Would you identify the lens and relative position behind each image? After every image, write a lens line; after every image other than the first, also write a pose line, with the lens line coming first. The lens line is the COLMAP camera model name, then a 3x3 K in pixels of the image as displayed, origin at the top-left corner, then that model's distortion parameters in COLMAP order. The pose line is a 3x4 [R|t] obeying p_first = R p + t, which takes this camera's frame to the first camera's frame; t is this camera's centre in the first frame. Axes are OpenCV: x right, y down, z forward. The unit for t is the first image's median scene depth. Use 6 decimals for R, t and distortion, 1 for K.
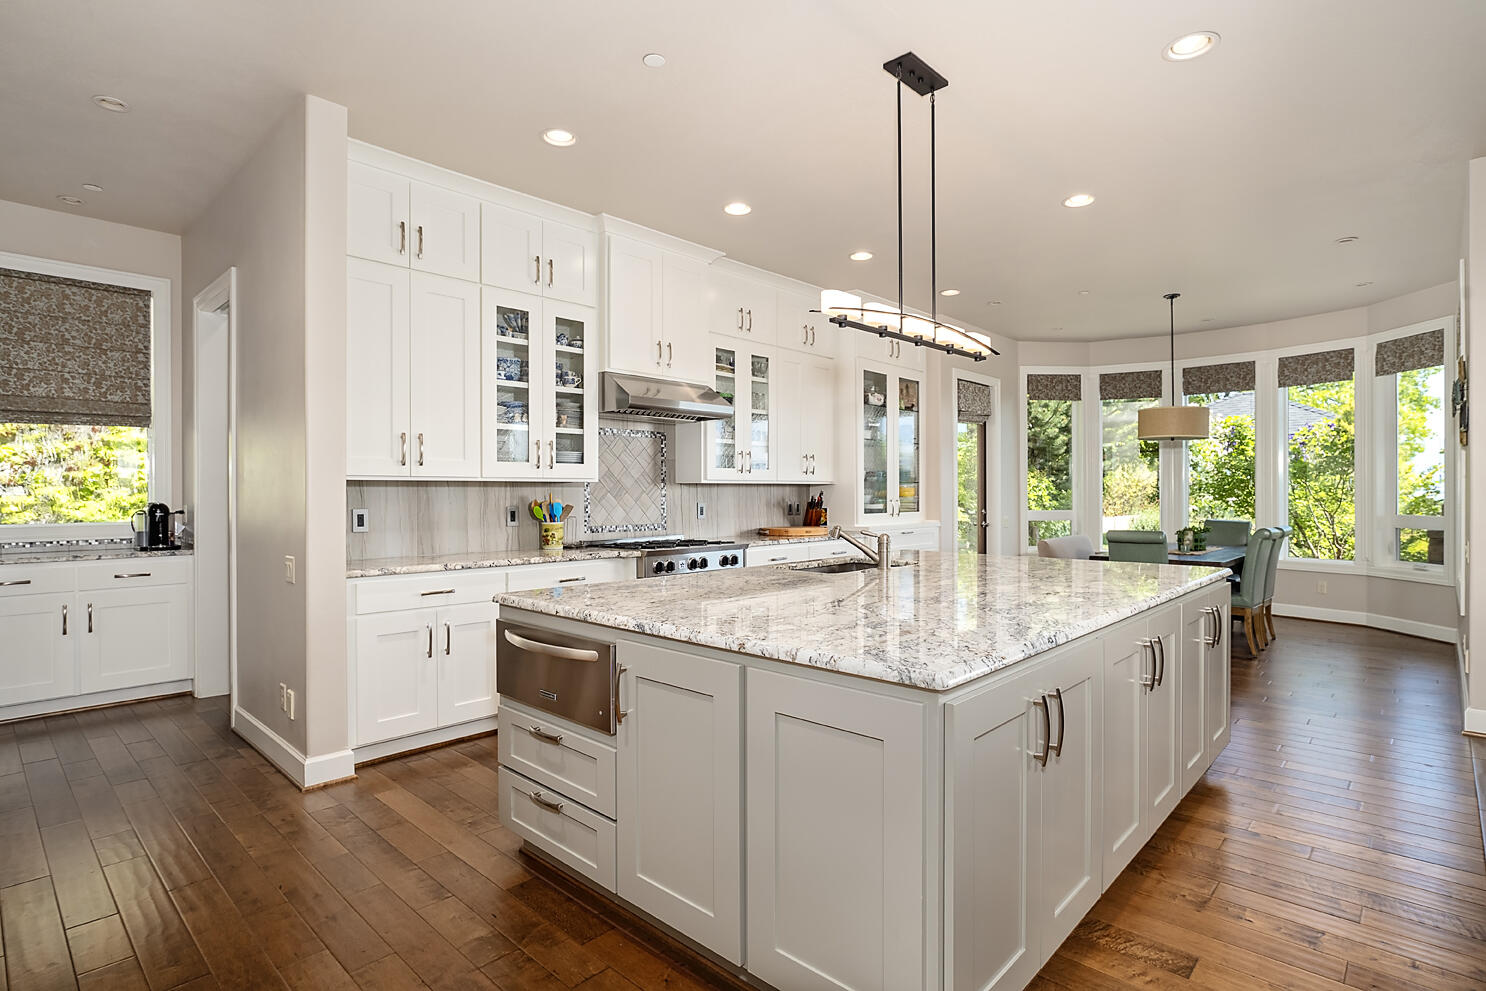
lens RADIAL K [[754.1, 0, 743.5], [0, 754.1, 491.9], [0, 0, 1]] dist [-0.020258, 0.006264]
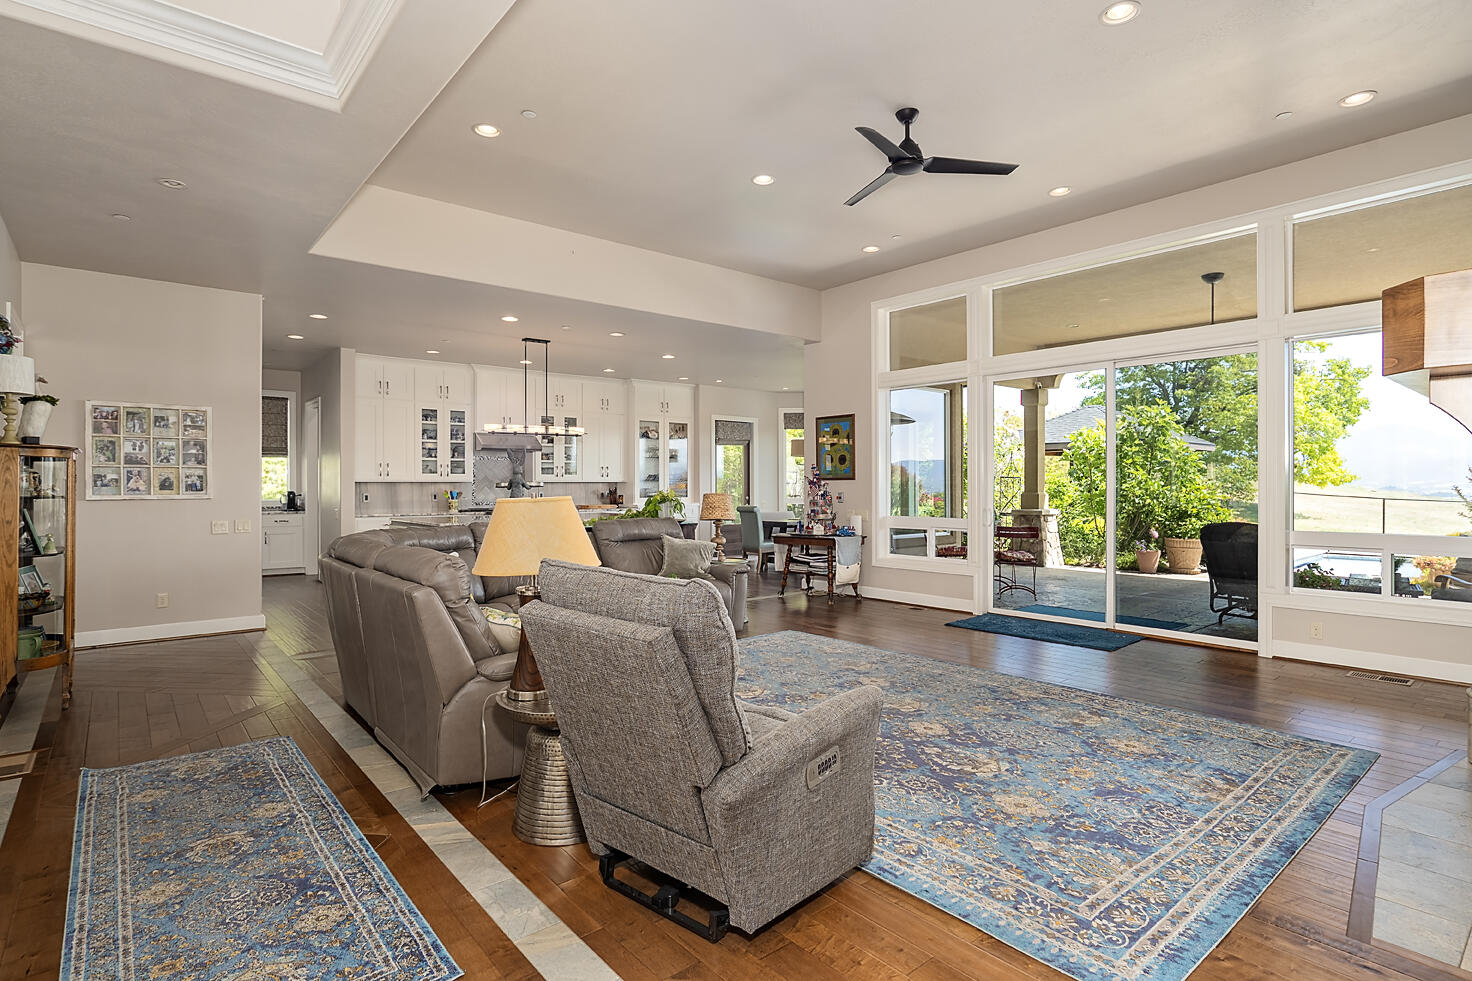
lens RADIAL K [[747.0, 0, 743.6], [0, 747.0, 484.1], [0, 0, 1]] dist [-0.020258, 0.006264]
pose [[0.993427, 0.000728, -0.114468, 0.876893], [-0.000413, 0.999996, 0.002770, -0.013644], [0.114469, -0.002704, 0.993423, -1.129948]]
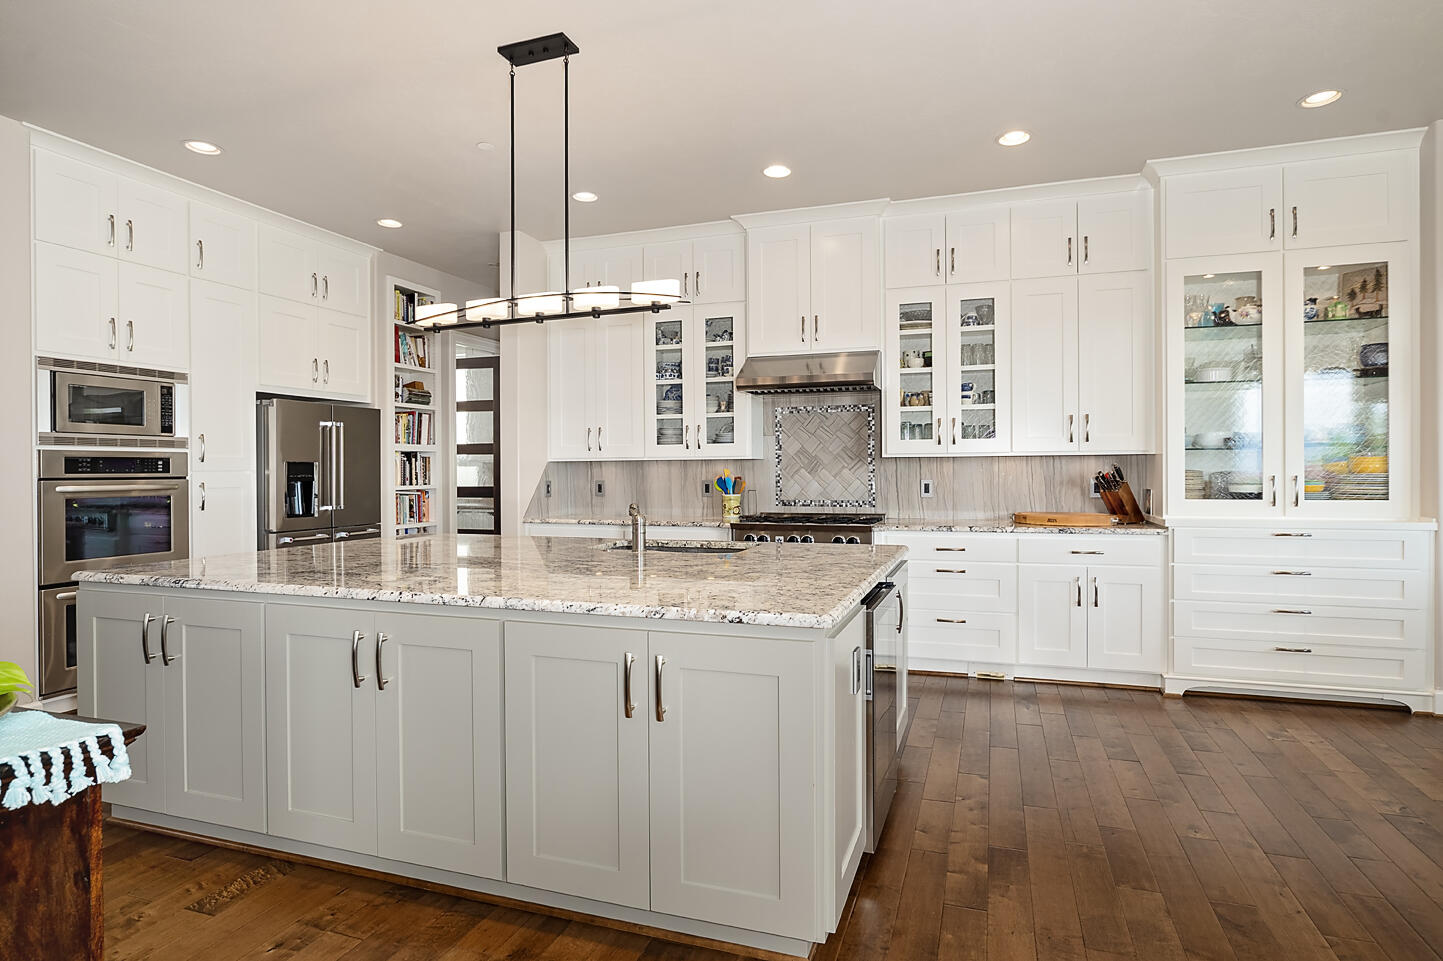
lens RADIAL K [[732.3, 0, 751.3], [0, 732.3, 469.2], [0, 0, 1]] dist [-0.020258, 0.006264]
pose [[0.420519, 0.004344, -0.907273, 0.792054], [0.009099, 0.999918, 0.009006, -0.008432], [0.907238, -0.012043, 0.420445, 0.561034]]
